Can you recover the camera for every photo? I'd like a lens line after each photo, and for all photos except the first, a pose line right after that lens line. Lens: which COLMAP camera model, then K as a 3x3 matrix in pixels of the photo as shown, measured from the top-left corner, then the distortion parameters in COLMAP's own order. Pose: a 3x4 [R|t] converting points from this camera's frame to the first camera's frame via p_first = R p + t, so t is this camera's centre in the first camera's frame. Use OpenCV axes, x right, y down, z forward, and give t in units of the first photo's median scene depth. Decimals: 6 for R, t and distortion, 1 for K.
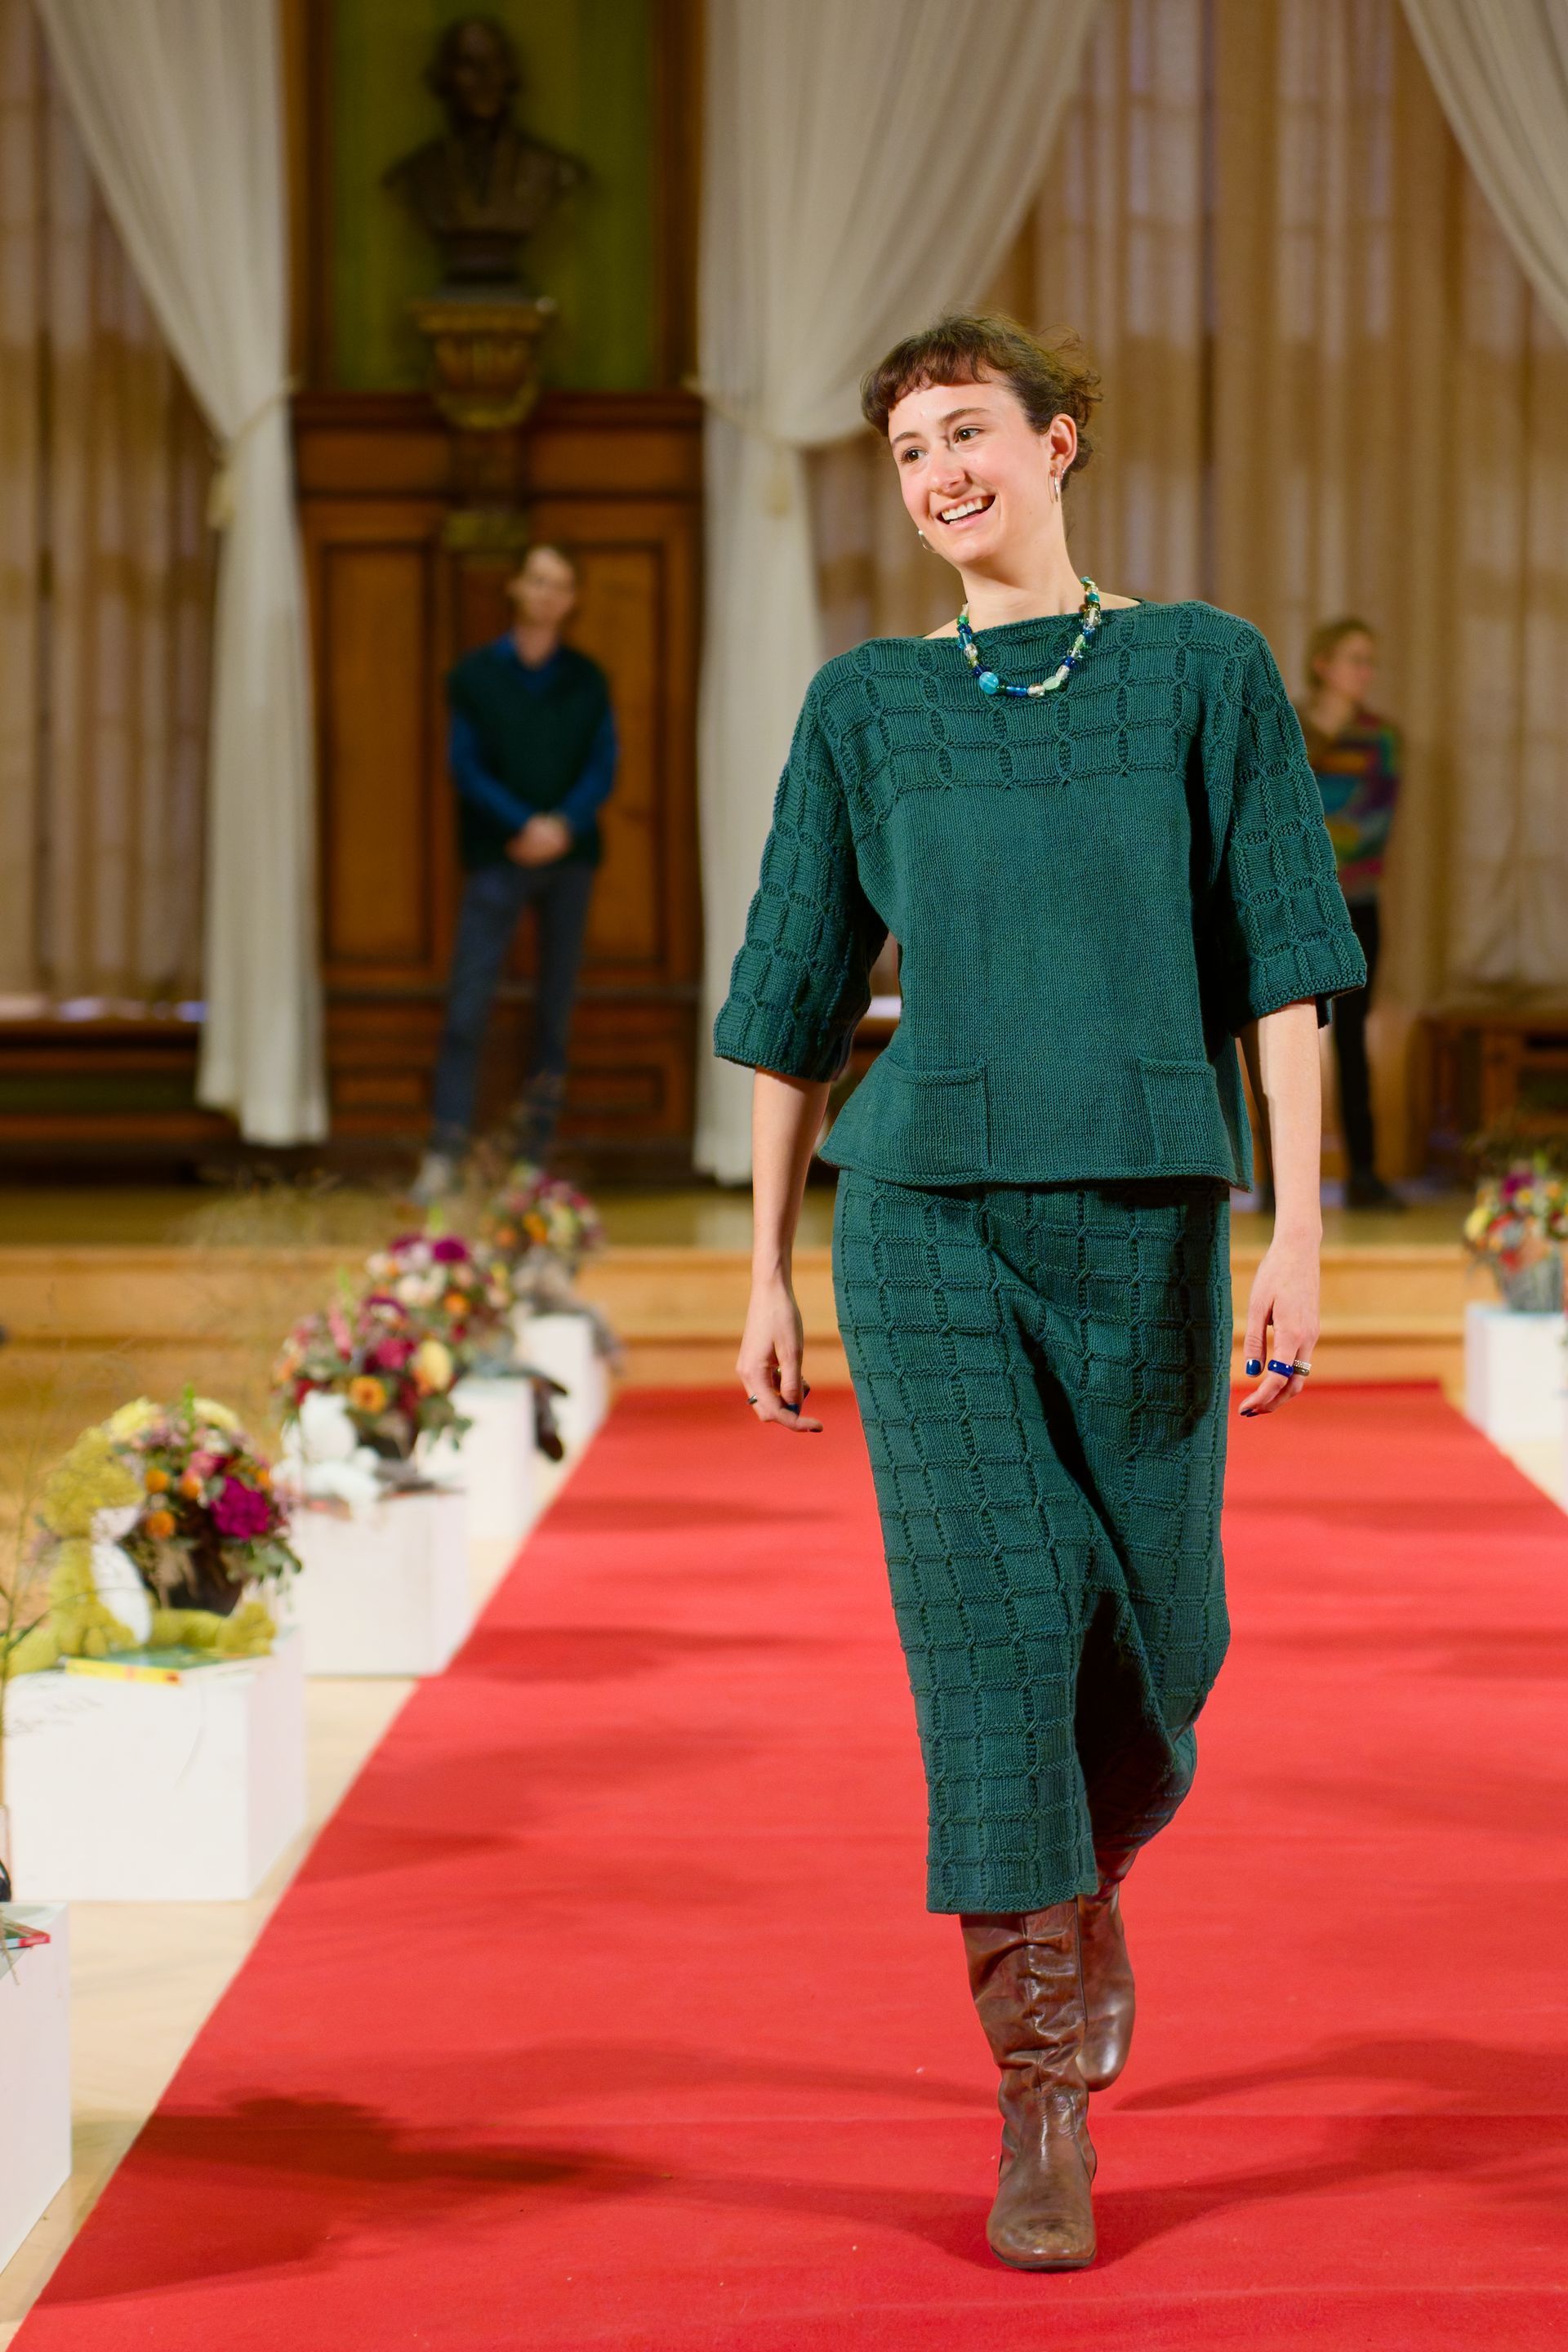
lens RADIAL K [[13865.2, 0, 784.0], [0, 13865.2, 1175.7], [0, 0, 1]] dist [-0.435048, 26.132803]
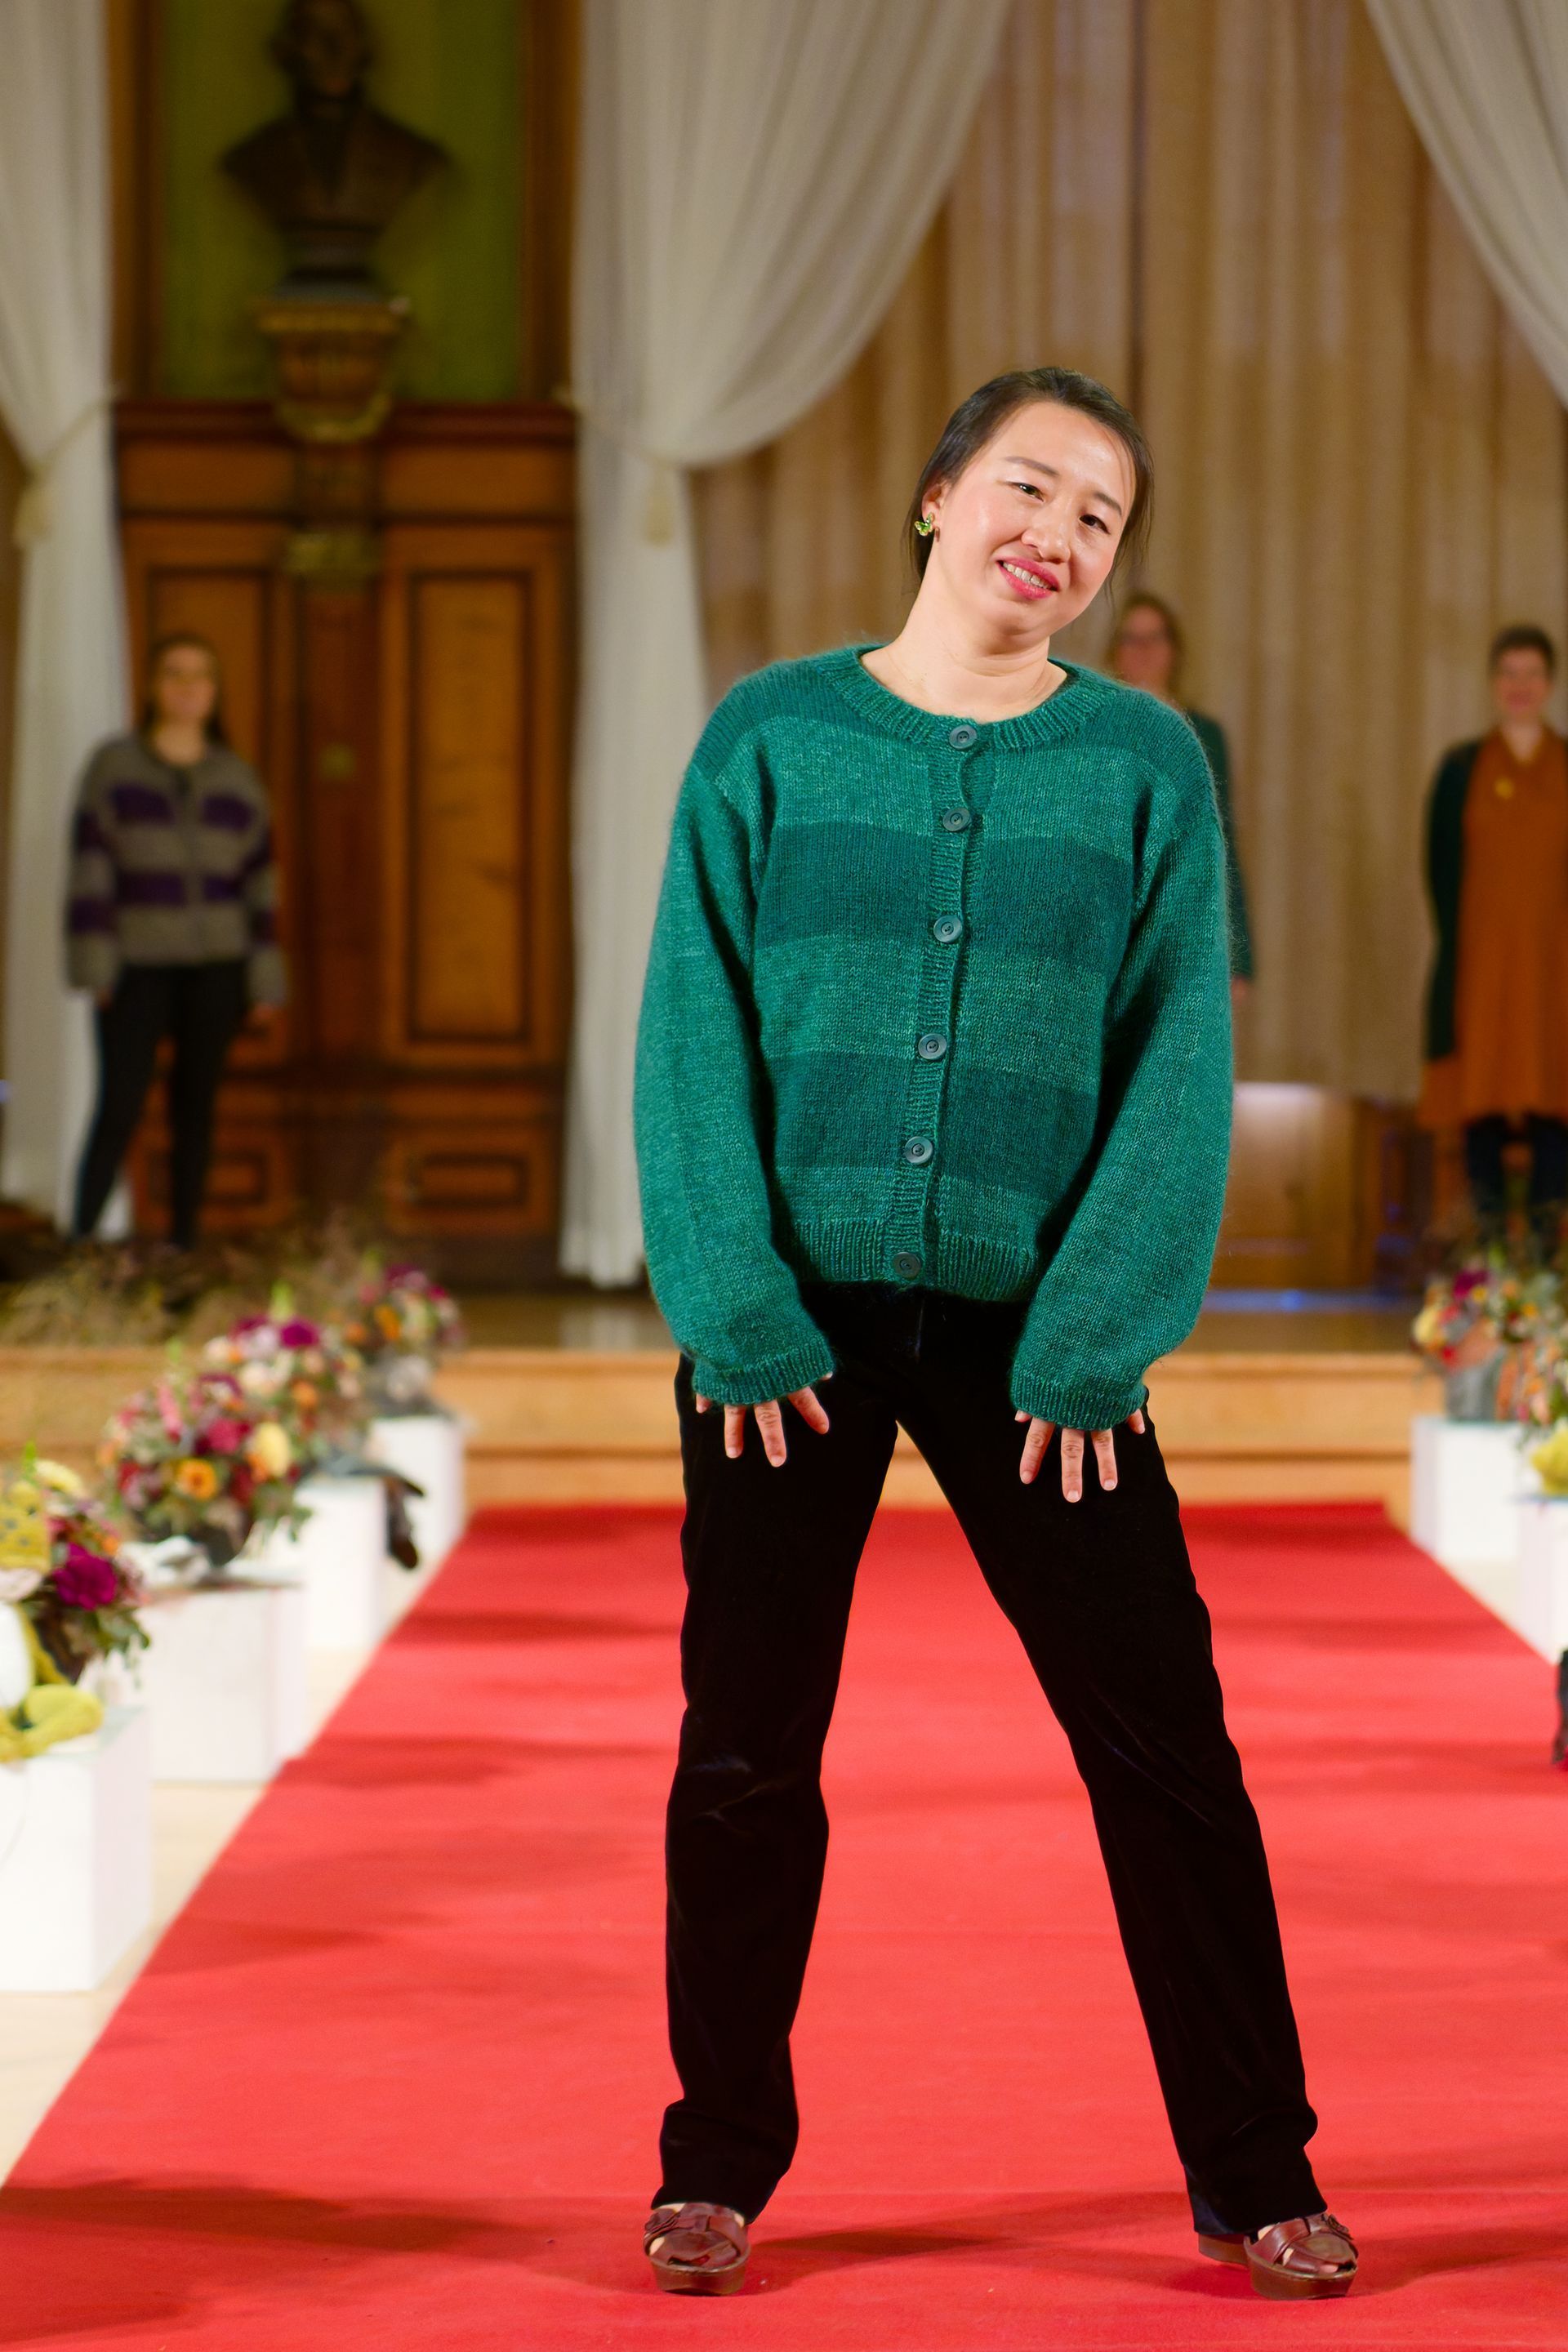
lens RADIAL K [[13398.6, 0, 783.6], [0, 13398.6, 1176.6], [0, 0, 1]] dist [2.749219, -241.565650]
pose [[0.999942, 0.009805, 0.004431, 0.004245], [-0.009842, 0.999916, 0.008463, -0.014145], [-0.004347, -0.008506, 0.999954, 0.125462]]
